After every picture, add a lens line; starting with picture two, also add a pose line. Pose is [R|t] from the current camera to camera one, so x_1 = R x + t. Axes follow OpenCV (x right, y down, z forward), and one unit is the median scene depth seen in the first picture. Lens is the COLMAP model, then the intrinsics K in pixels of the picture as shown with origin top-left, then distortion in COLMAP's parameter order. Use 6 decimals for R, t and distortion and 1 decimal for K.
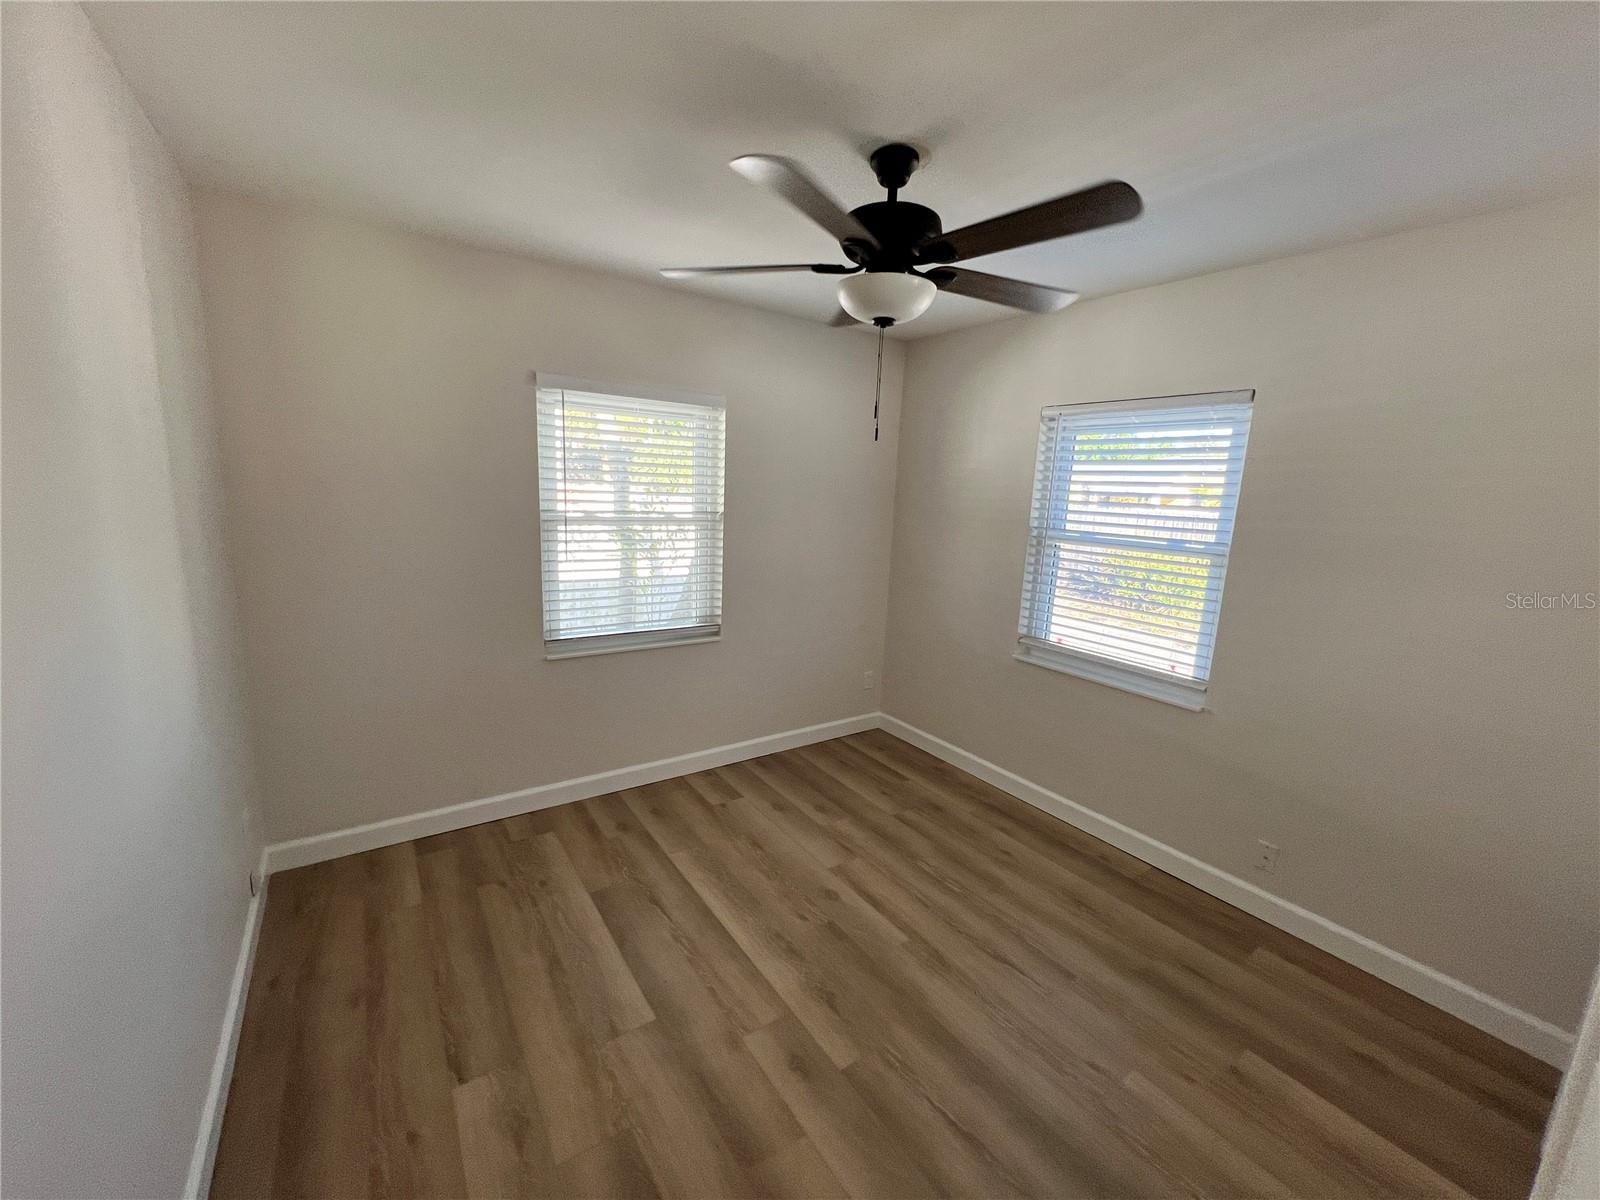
lens RADIAL K [[642.0, 0, 800.0], [0, 642.0, 600.0], [0, 0, 1]] dist [0.001608, -0.000019]
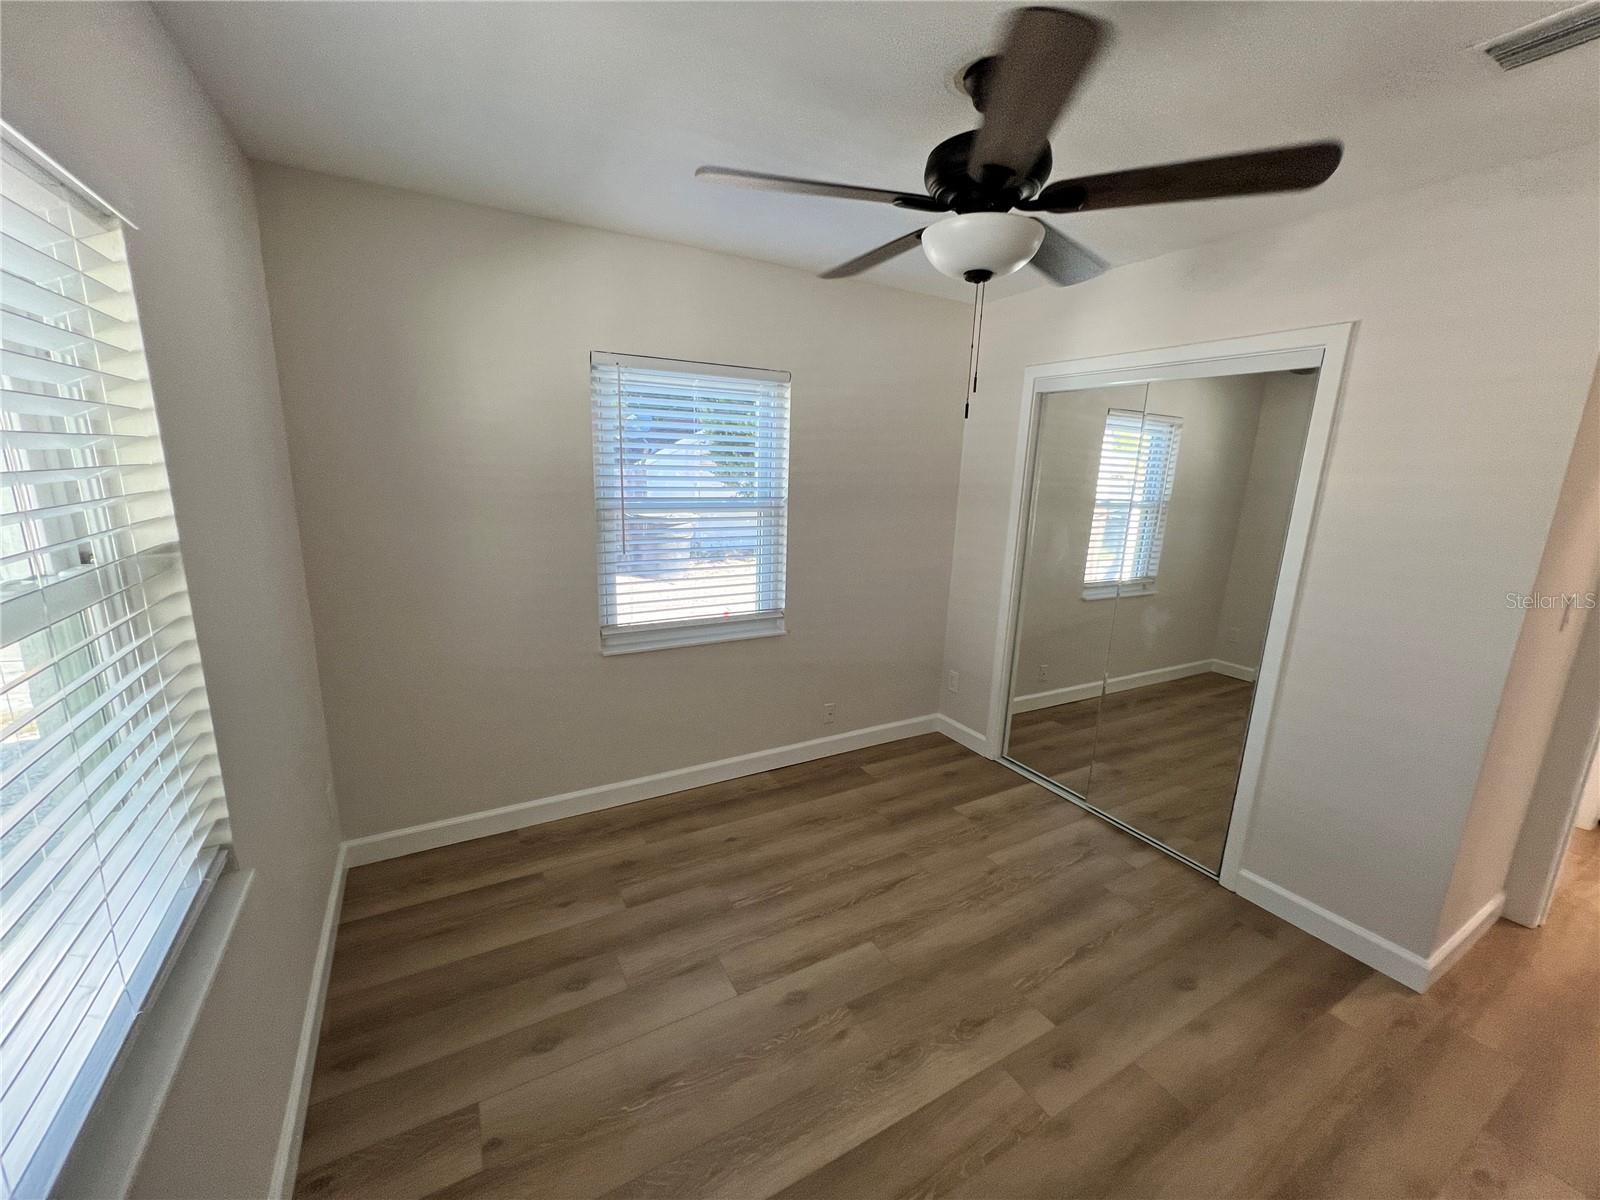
lens RADIAL K [[642.0, 0, 800.0], [0, 642.0, 600.0], [0, 0, 1]] dist [0.001608, -0.000019]
pose [[0.085408, -0.250630, 0.964308, -0.578602], [0.152191, 0.959769, 0.235971, -0.184481], [-0.984654, 0.126606, 0.120116, 0.842652]]
